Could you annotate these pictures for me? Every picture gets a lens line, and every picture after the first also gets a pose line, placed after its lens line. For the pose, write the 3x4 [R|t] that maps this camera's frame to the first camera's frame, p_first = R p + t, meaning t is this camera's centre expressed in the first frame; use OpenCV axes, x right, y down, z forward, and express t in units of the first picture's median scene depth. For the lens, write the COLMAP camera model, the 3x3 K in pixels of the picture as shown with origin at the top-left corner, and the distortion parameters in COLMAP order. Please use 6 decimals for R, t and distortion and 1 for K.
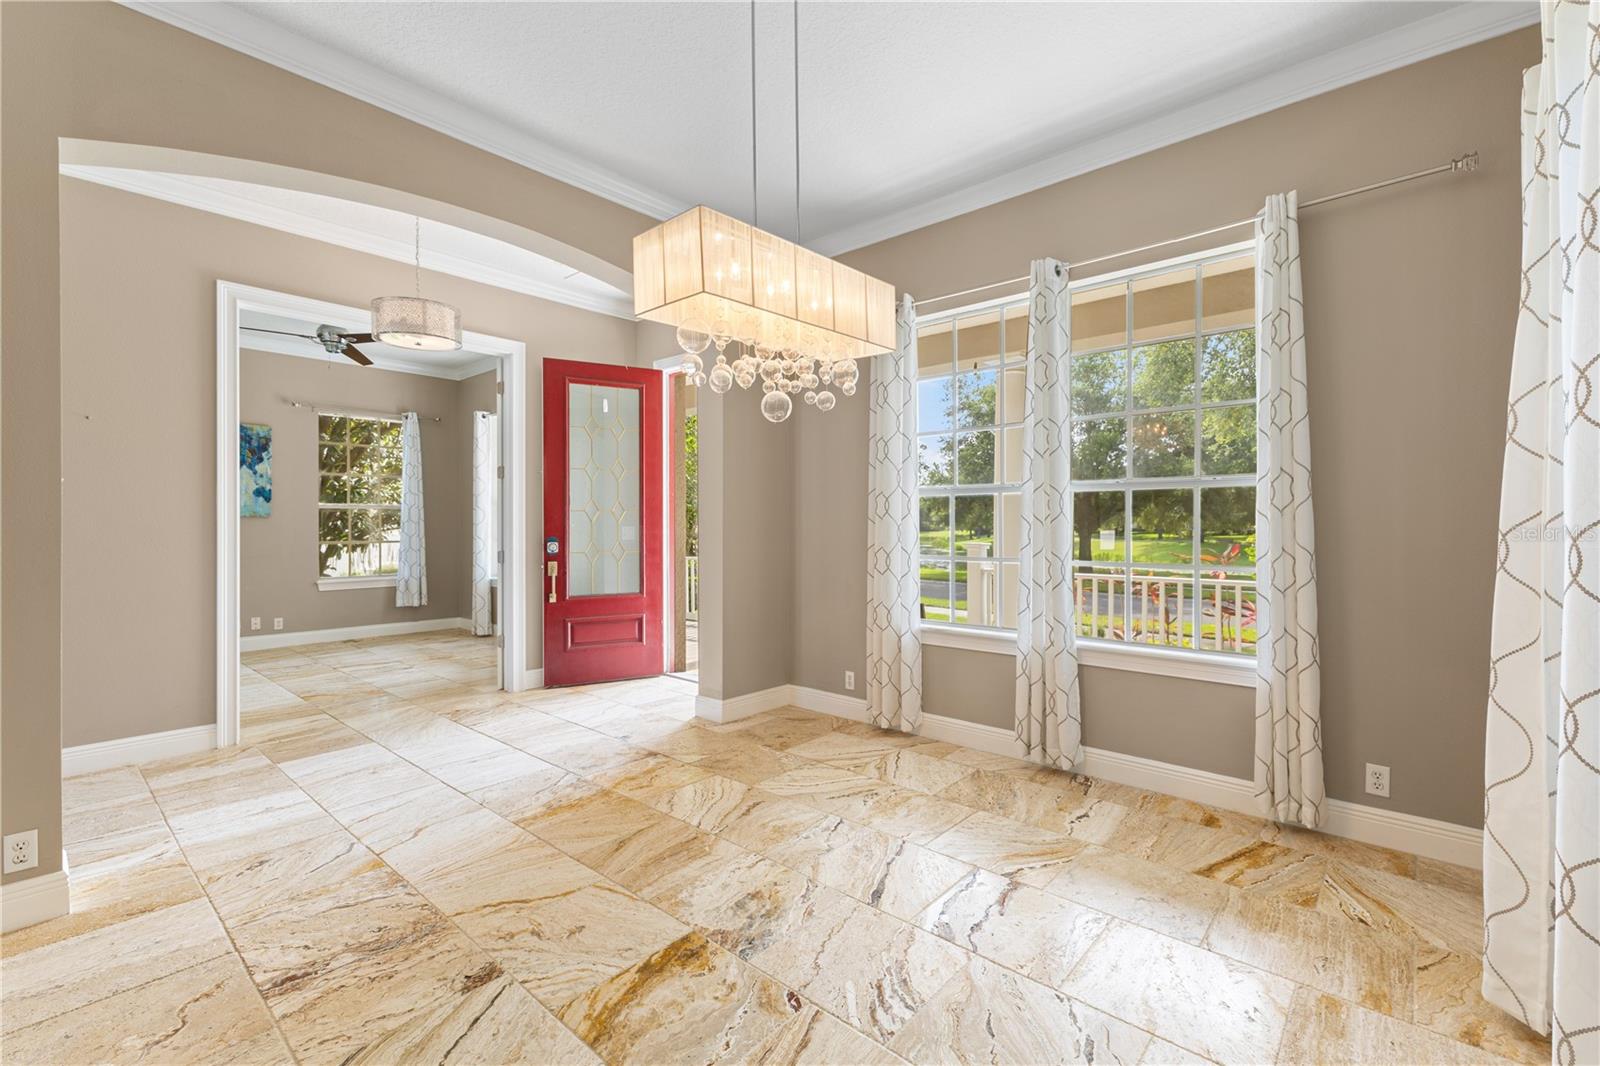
lens RADIAL K [[693.0, 0, 801.3], [0, 693.0, 525.7], [0, 0, 1]] dist [0.007516, 0.000744]
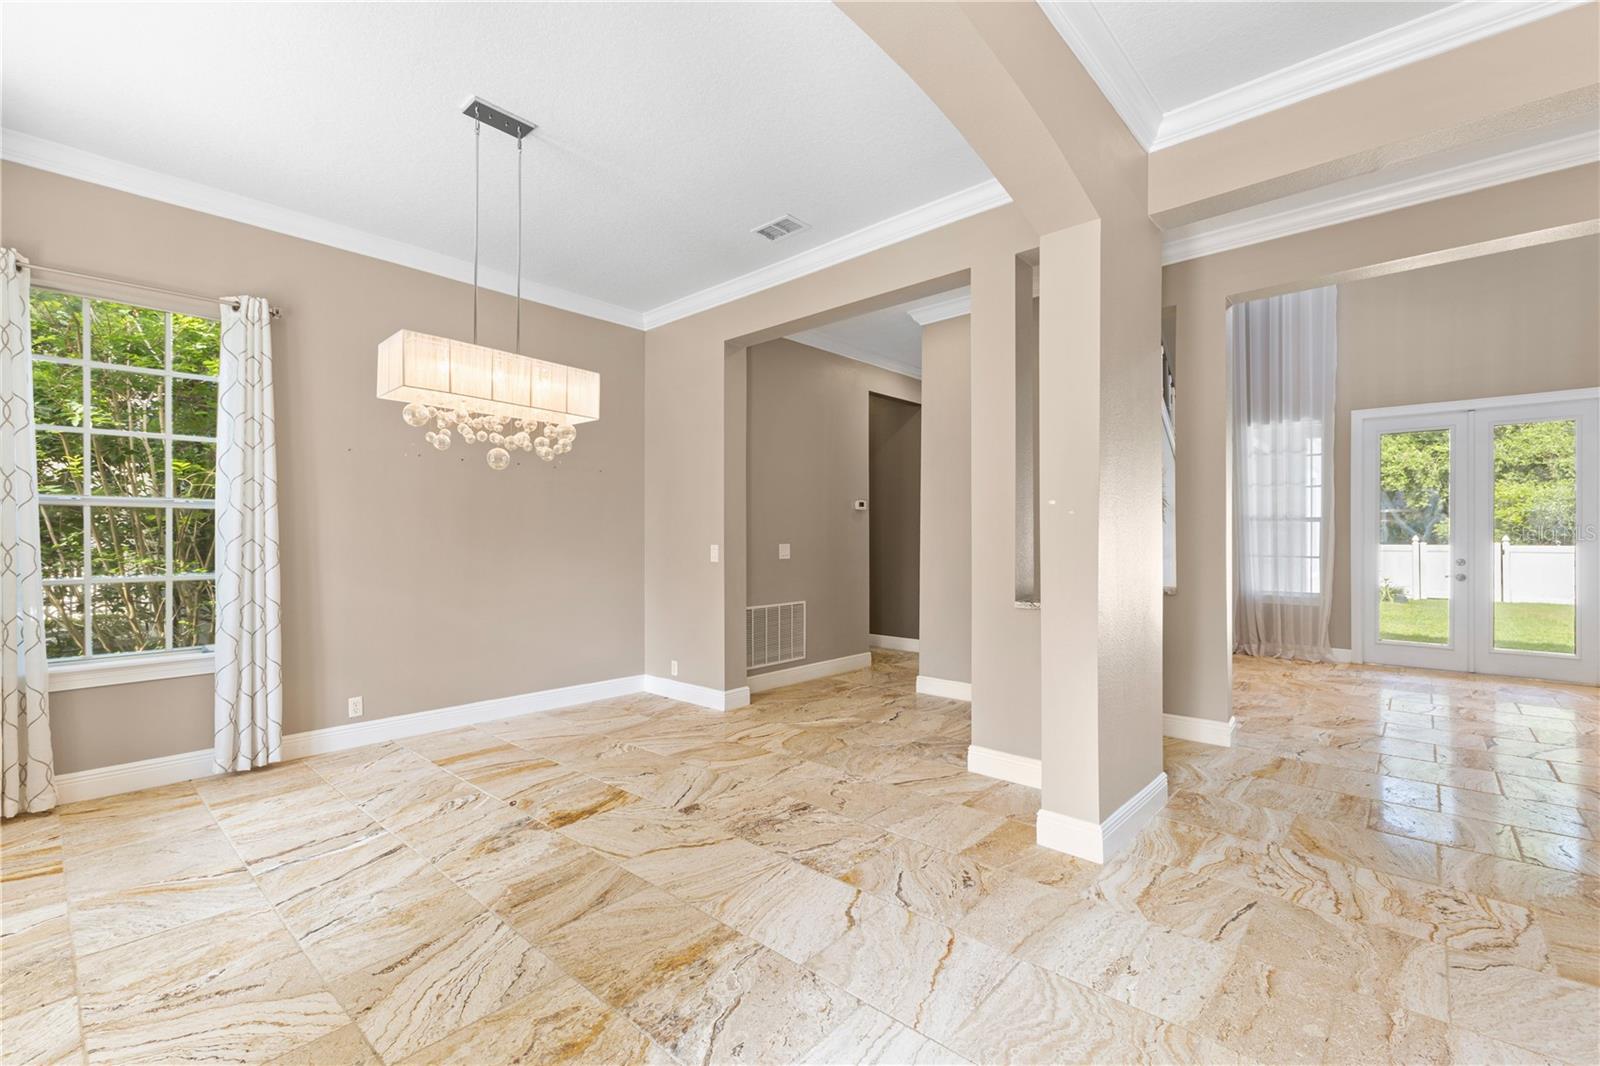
lens RADIAL K [[693.0, 0, 786.3], [0, 693.0, 534.0], [0, 0, 1]] dist [0.007516, 0.000744]
pose [[-0.999610, 0.004992, 0.027474, -0.478160], [0.004867, 0.999978, -0.004609, -0.002138], [-0.027497, -0.004473, -0.999612, 1.724421]]
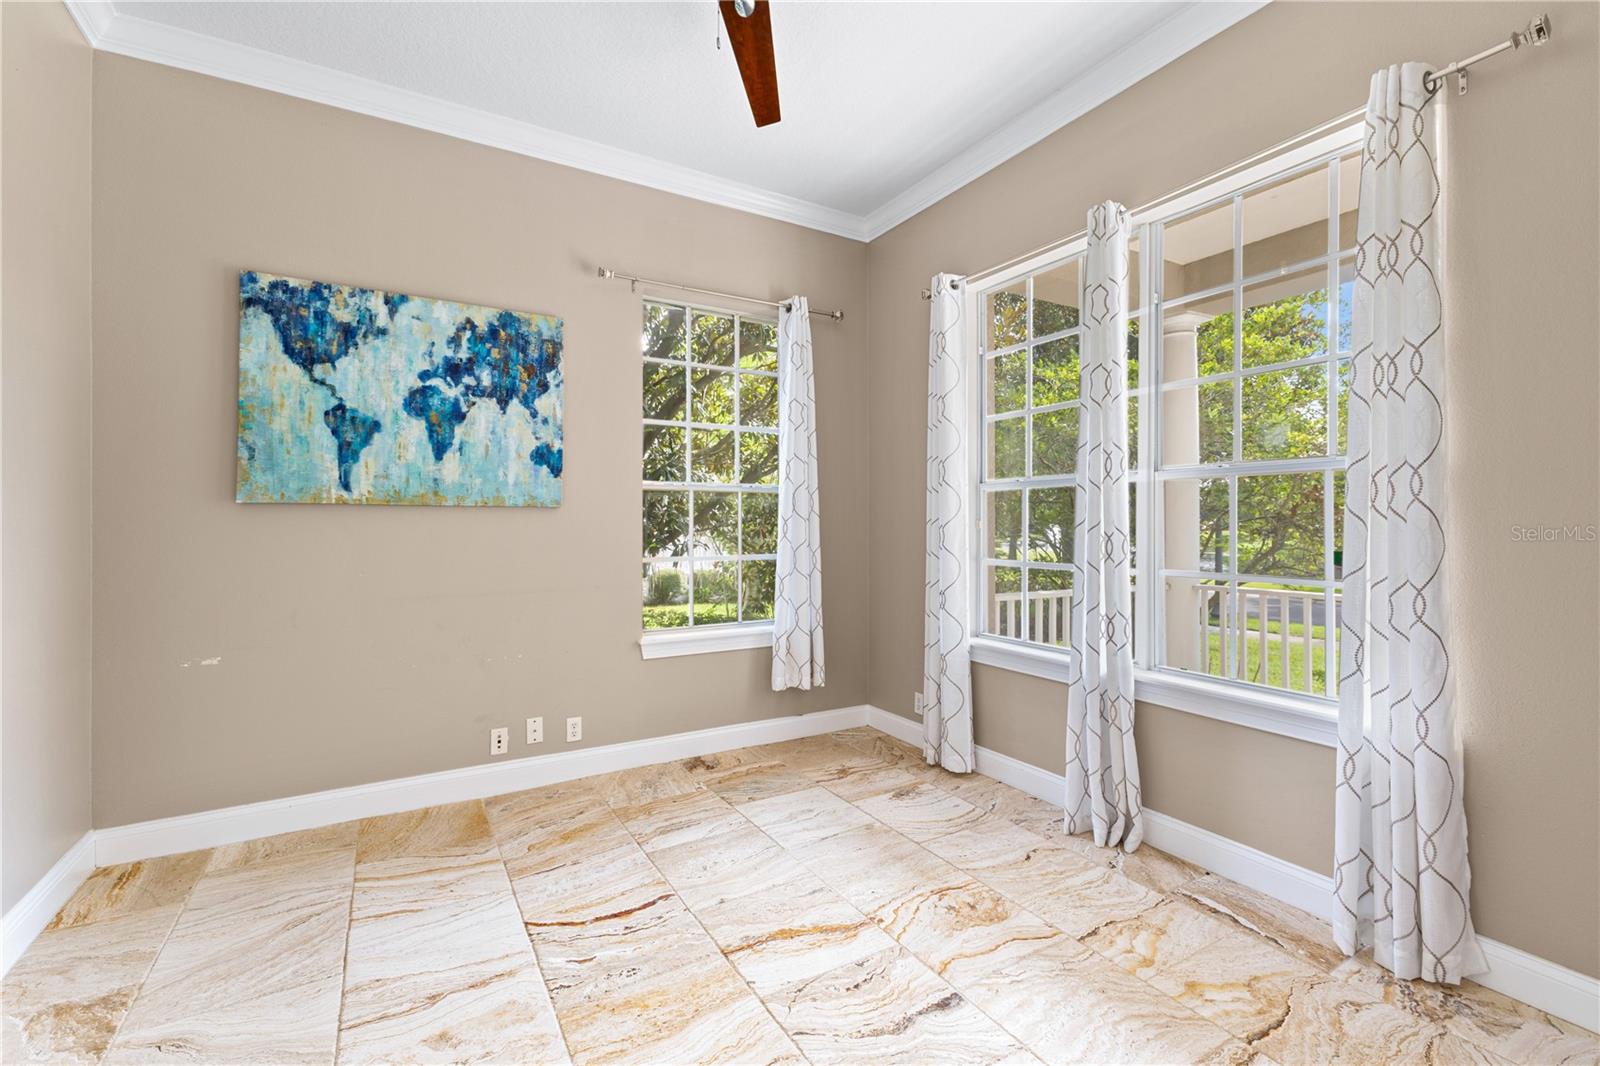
lens RADIAL K [[693.0, 0, 790.5], [0, 693.0, 521.4], [0, 0, 1]] dist [0.007516, 0.000744]
pose [[0.947124, -0.000238, -0.320867, -1.078518], [-0.000676, 0.999996, -0.002738, -0.003578], [0.320866, 0.002810, 0.947120, 1.404639]]
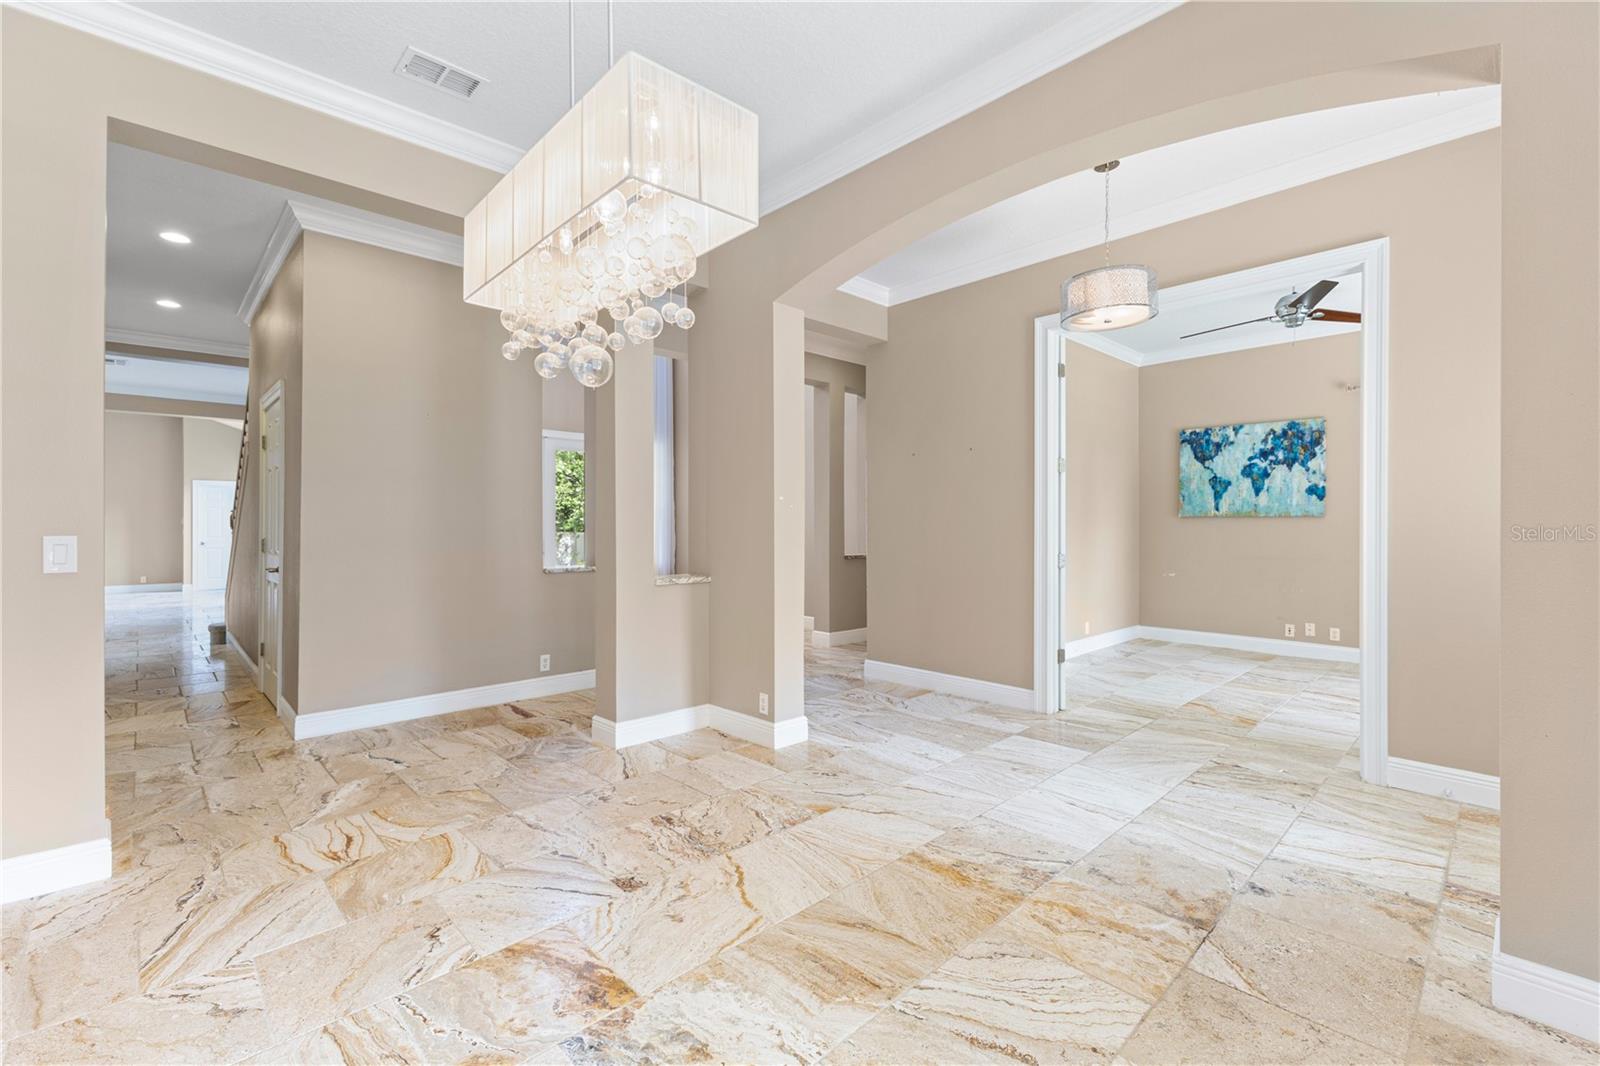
lens RADIAL K [[693.0, 0, 801.6], [0, 693.0, 522.7], [0, 0, 1]] dist [0.007516, 0.000744]
pose [[-0.085132, -0.002441, -0.996367, 0.495962], [-0.001991, 0.999995, -0.002280, -0.001052], [0.996368, 0.001790, -0.085137, 0.917988]]
